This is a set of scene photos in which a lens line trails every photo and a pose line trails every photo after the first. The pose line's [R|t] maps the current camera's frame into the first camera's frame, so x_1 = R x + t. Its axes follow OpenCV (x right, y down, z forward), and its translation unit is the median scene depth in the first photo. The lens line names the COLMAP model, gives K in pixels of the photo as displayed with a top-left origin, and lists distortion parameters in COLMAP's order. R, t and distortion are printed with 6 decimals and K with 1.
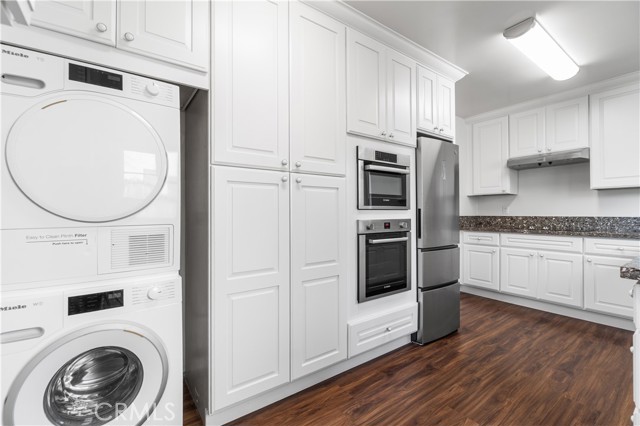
lens RADIAL K [[271.4, 0, 320.0], [0, 271.4, 213.0], [0, 0, 1]] dist [-0.002416, -0.000330]
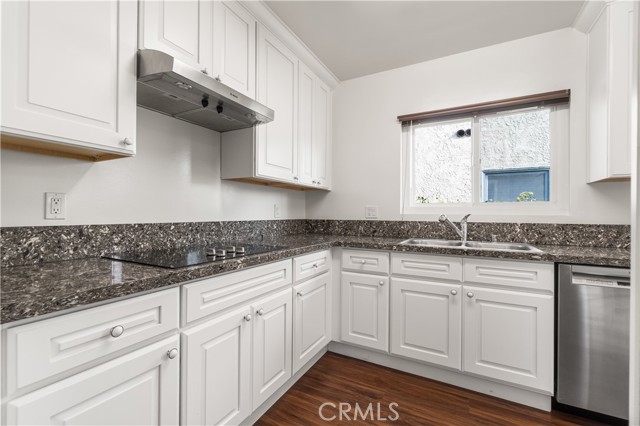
lens RADIAL K [[276.1, 0, 309.8], [0, 276.1, 213.3], [0, 0, 1]] dist [-0.000868, -0.000234]
pose [[-0.400795, -0.001321, 0.916167, 0.432544], [-0.007097, 0.999973, -0.001663, -0.006778], [-0.916140, -0.007169, -0.400794, 1.312950]]
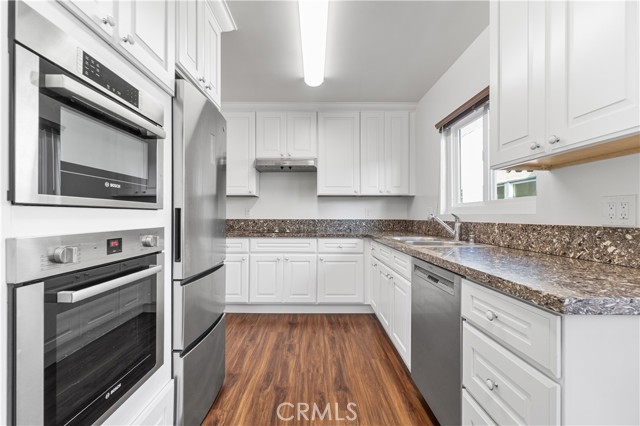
lens RADIAL K [[276.1, 0, 309.8], [0, 276.1, 213.3], [0, 0, 1]] dist [-0.000868, -0.000234]
pose [[0.600255, 0.009553, 0.799752, 0.065419], [-0.002949, 0.999948, -0.009731, -0.000472], [-0.799803, 0.003483, 0.600252, 0.380770]]
